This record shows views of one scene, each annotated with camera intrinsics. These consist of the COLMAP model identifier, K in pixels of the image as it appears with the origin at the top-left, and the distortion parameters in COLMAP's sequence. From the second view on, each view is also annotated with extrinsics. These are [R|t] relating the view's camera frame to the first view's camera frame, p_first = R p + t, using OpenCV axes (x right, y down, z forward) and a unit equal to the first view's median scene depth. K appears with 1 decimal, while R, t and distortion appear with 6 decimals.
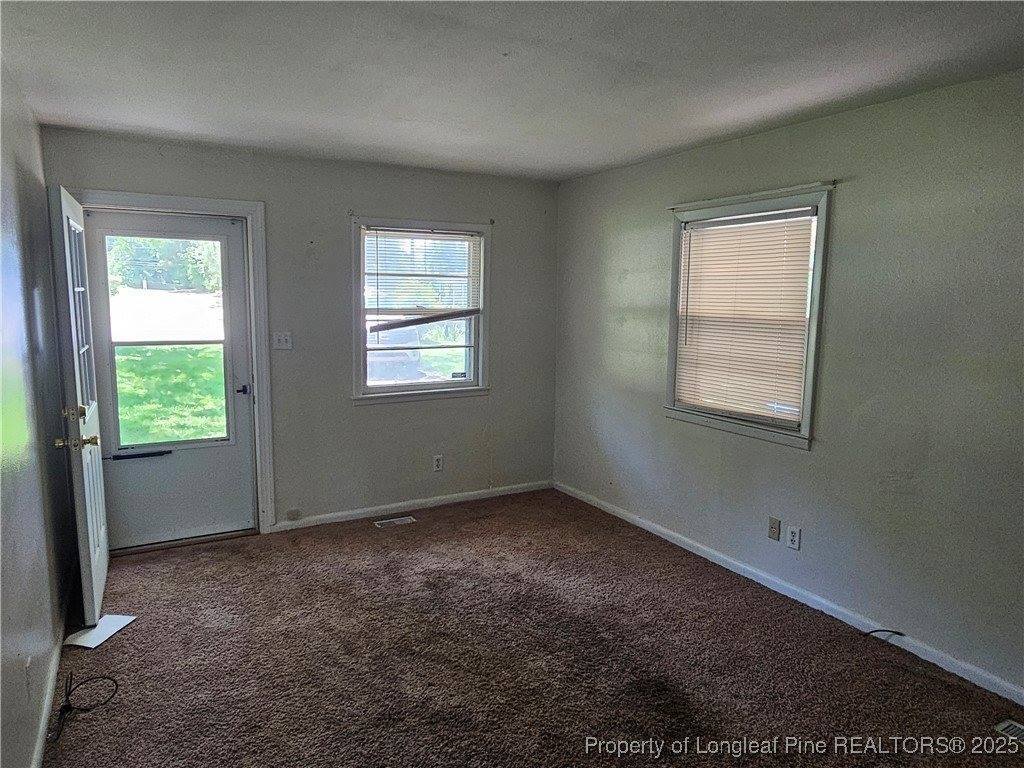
lens RADIAL K [[653.4, 0, 508.9], [0, 653.4, 385.4], [0, 0, 1]] dist [0.000912, 0.001875]
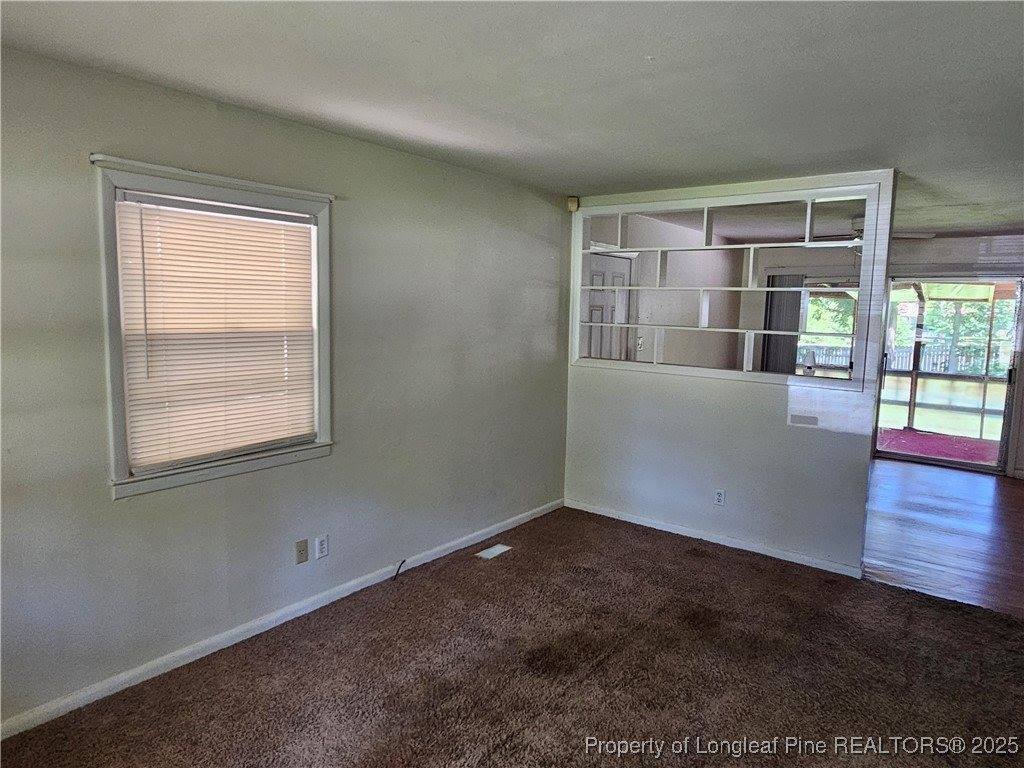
lens RADIAL K [[653.4, 0, 503.9], [0, 653.4, 391.7], [0, 0, 1]] dist [0.000912, 0.001875]
pose [[-0.387522, -0.131903, 0.912375, -0.521496], [0.106181, 0.976737, 0.186307, -0.146516], [-0.915725, 0.169075, -0.364501, 1.006494]]
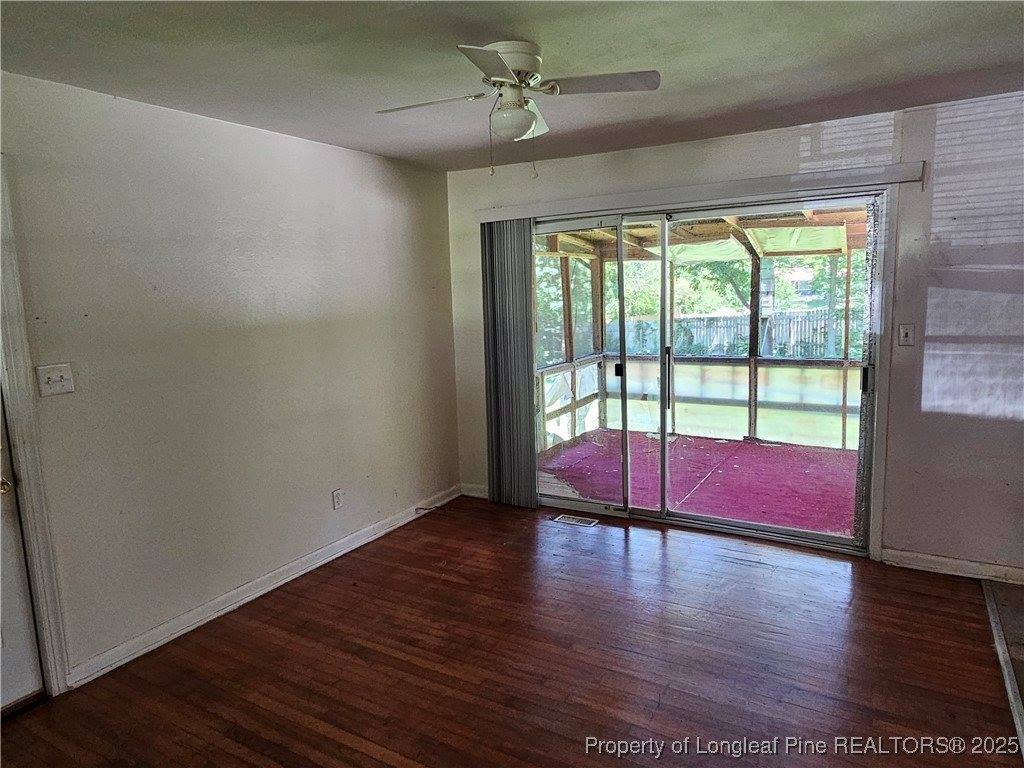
lens RADIAL K [[653.4, 0, 513.8], [0, 653.4, 375.8], [0, 0, 1]] dist [0.000912, 0.001875]
pose [[-0.513640, -0.117859, 0.849872, -0.449159], [0.136021, 0.966809, 0.216283, -0.127270], [-0.847155, 0.226692, -0.480561, 0.871281]]
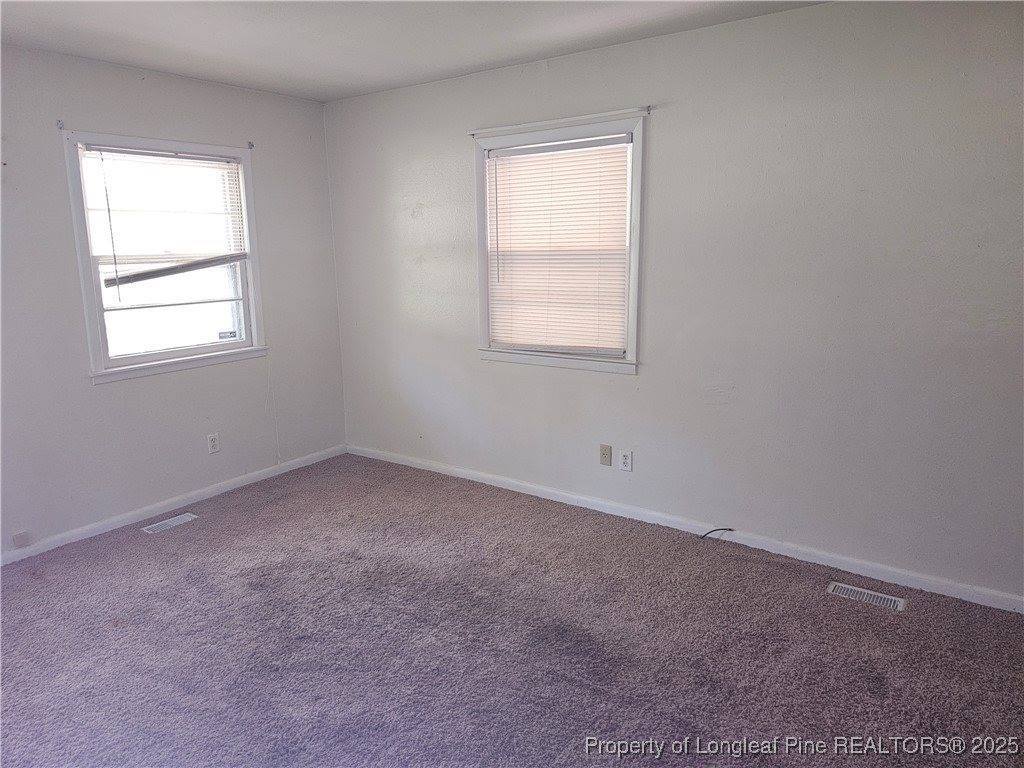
lens RADIAL K [[683.1, 0, 504.4], [0, 683.1, 382.8], [0, 0, 1]] dist [0.042008, -0.031612]
pose [[0.910263, -0.110807, 0.398927, -0.151233], [0.085194, 0.993031, 0.081432, 0.004668], [-0.405170, -0.040138, 0.913360, 0.083571]]
